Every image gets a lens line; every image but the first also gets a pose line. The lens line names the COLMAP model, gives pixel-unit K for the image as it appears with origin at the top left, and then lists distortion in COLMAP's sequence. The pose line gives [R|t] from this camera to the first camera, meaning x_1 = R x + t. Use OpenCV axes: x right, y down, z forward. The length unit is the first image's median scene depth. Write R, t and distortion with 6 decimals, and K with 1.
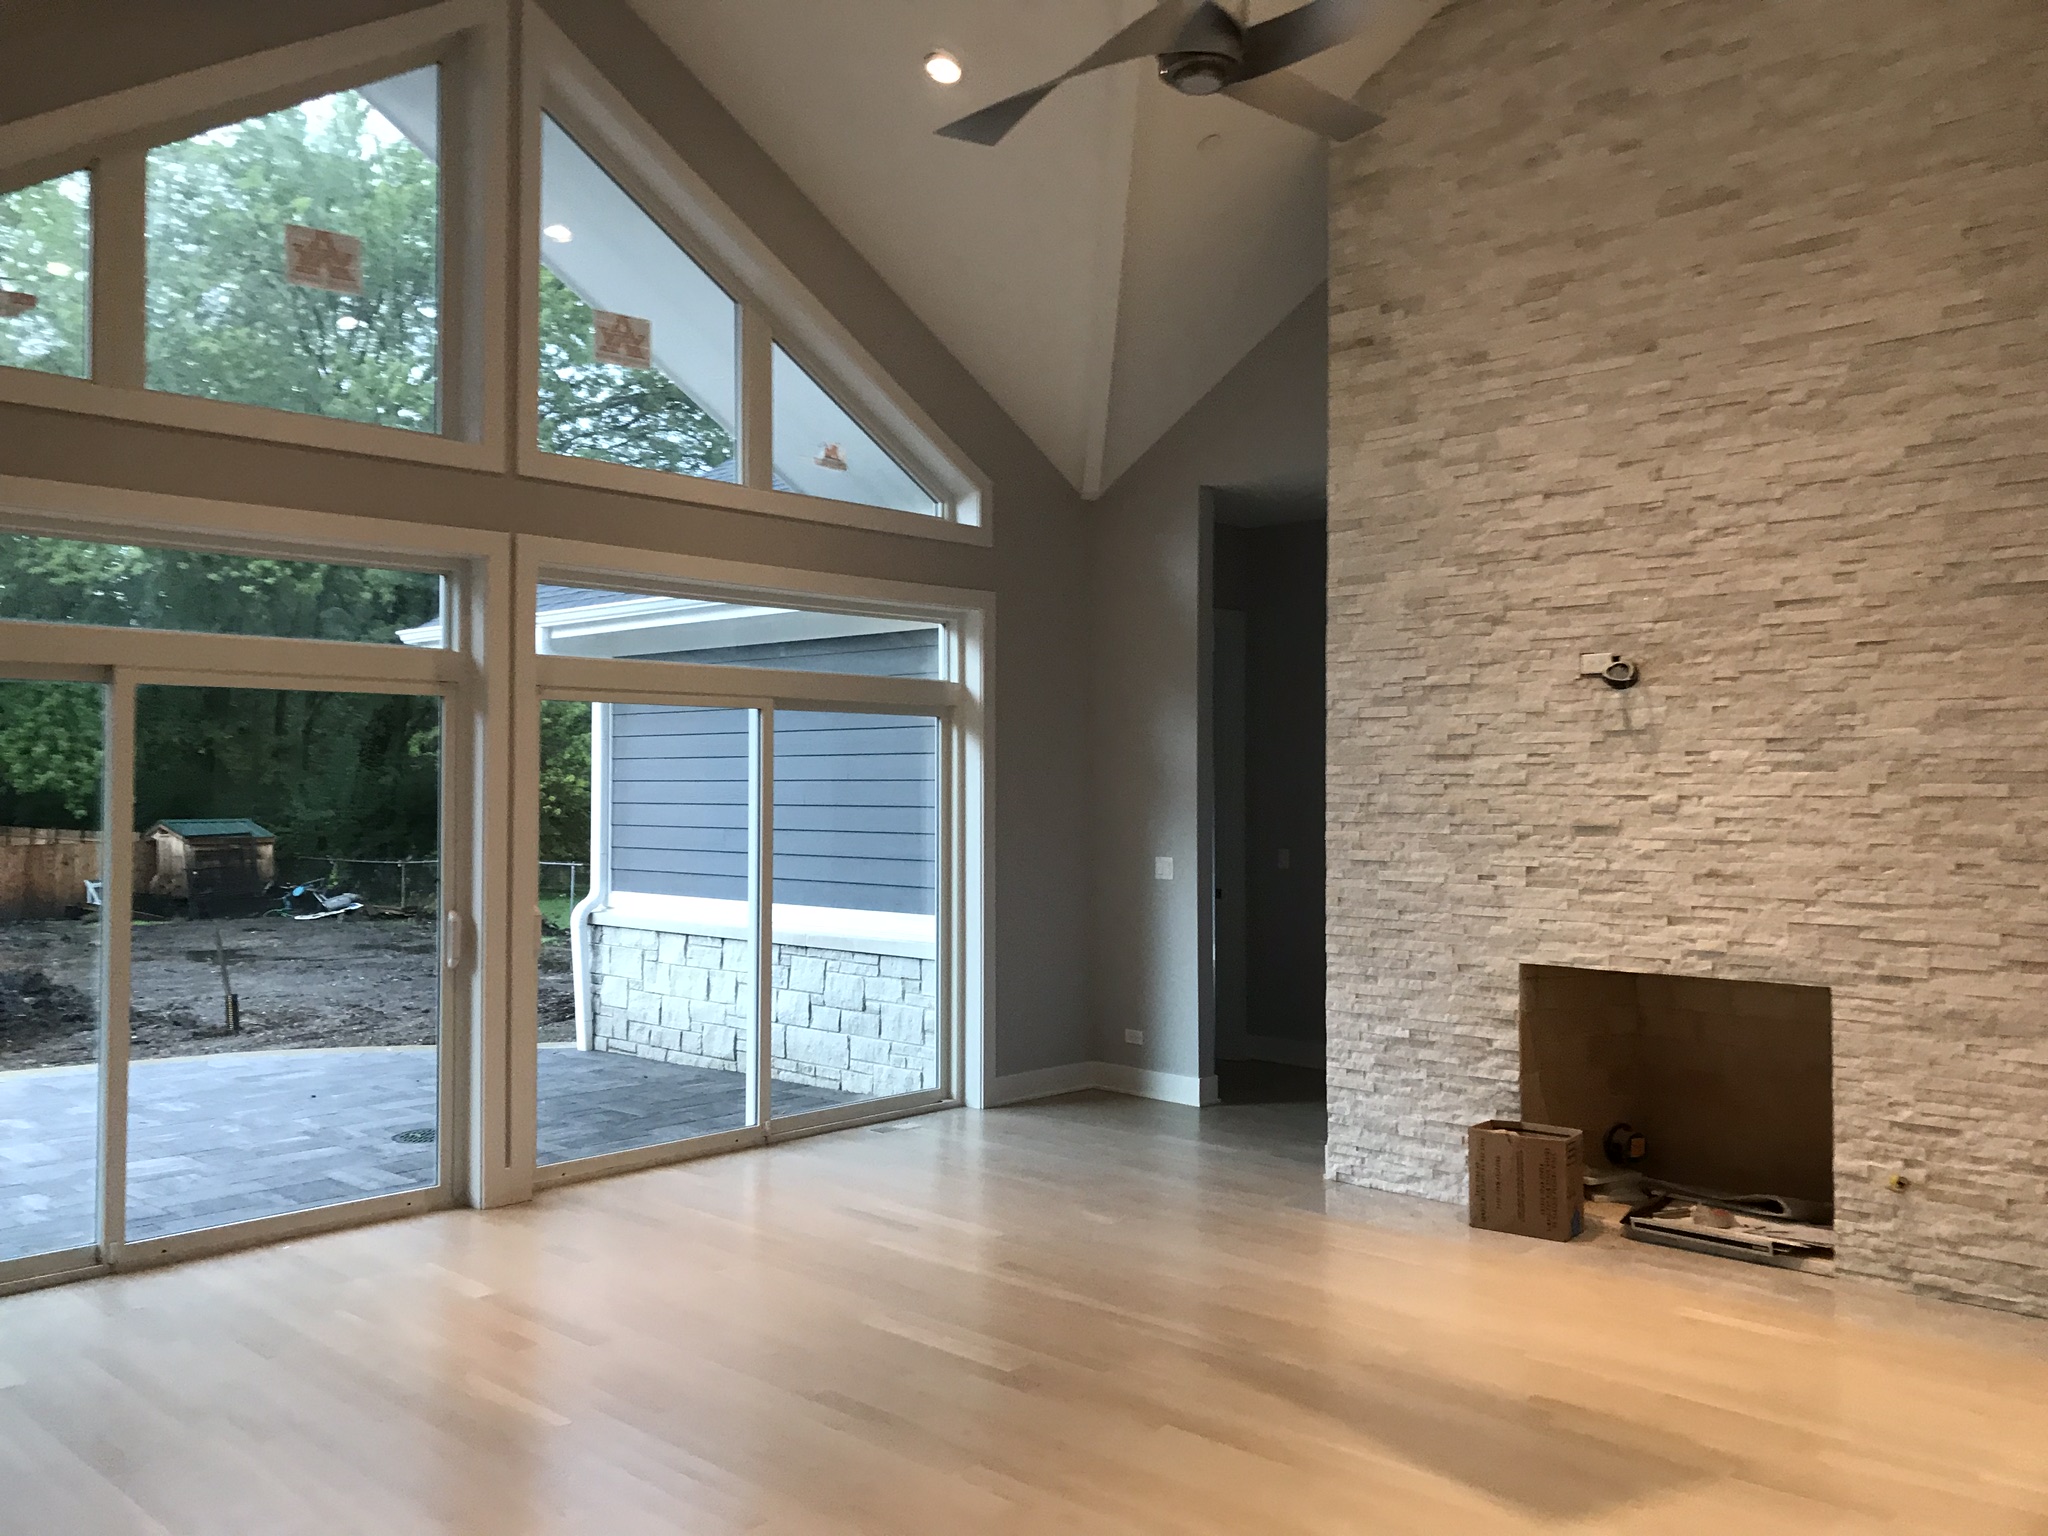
lens RADIAL K [[1654.4, 0, 1026.6], [0, 1654.4, 765.8], [0, 0, 1]] dist [0.001089, 0.006873]
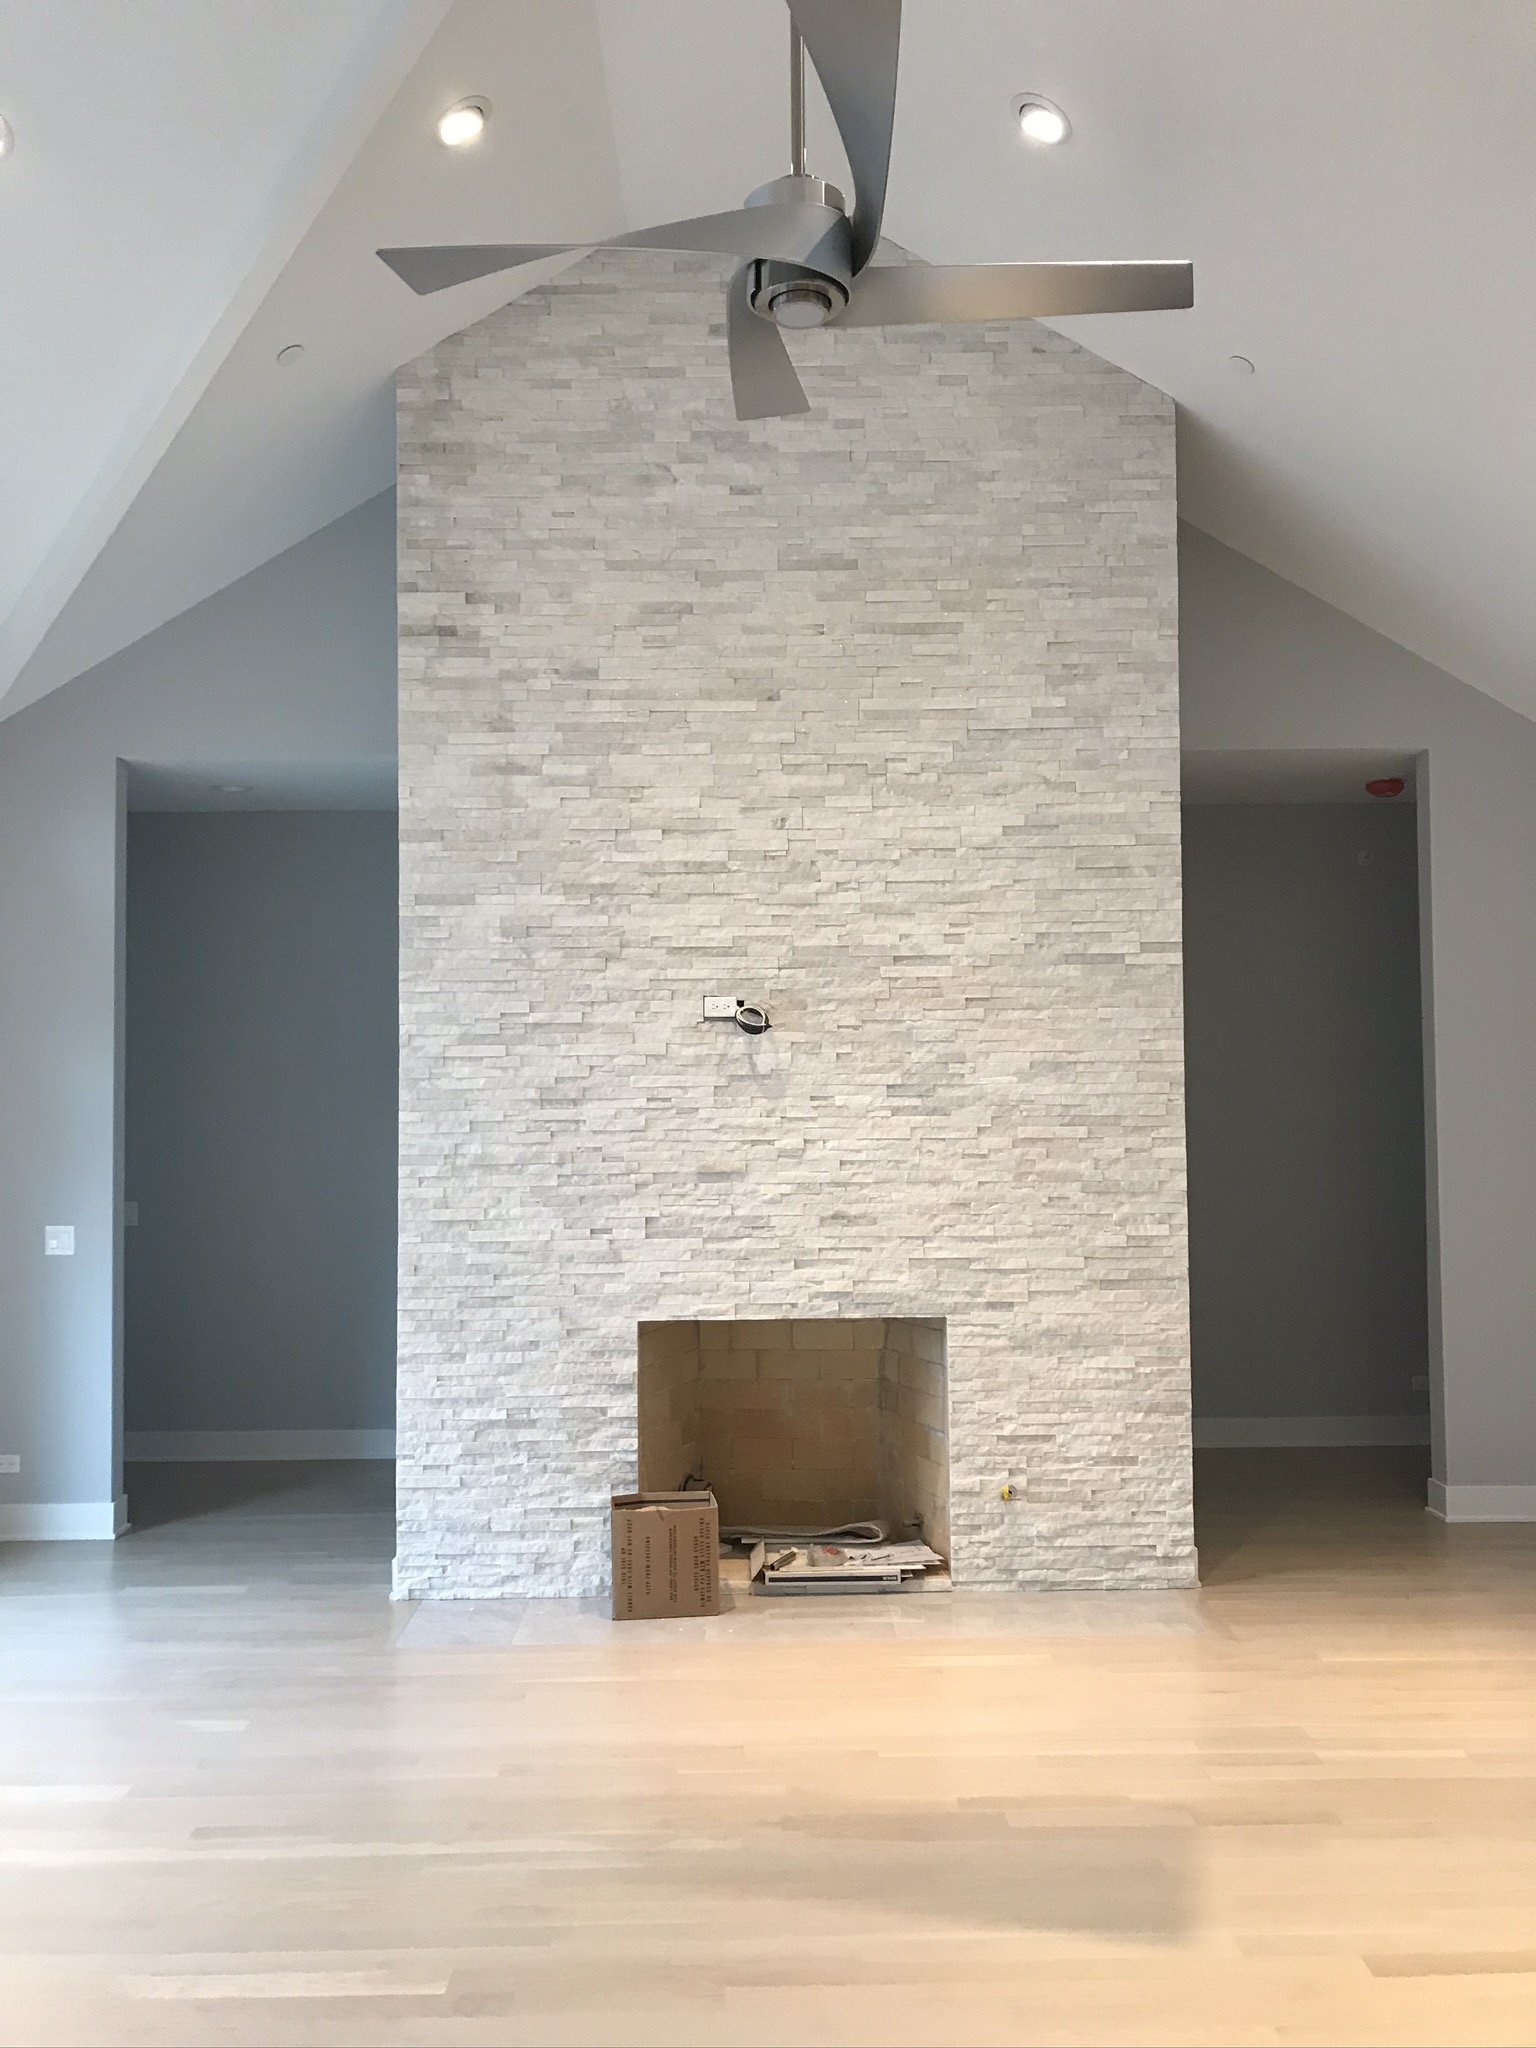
lens RADIAL K [[1647.7, 0, 773.1], [0, 1647.7, 1023.0], [0, 0, 1]] dist [0.073950, -0.040593]
pose [[0.711555, 0.020750, 0.702324, -0.325438], [0.000431, 0.999551, -0.029969, -0.023371], [-0.702630, 0.021627, 0.711227, 0.285120]]
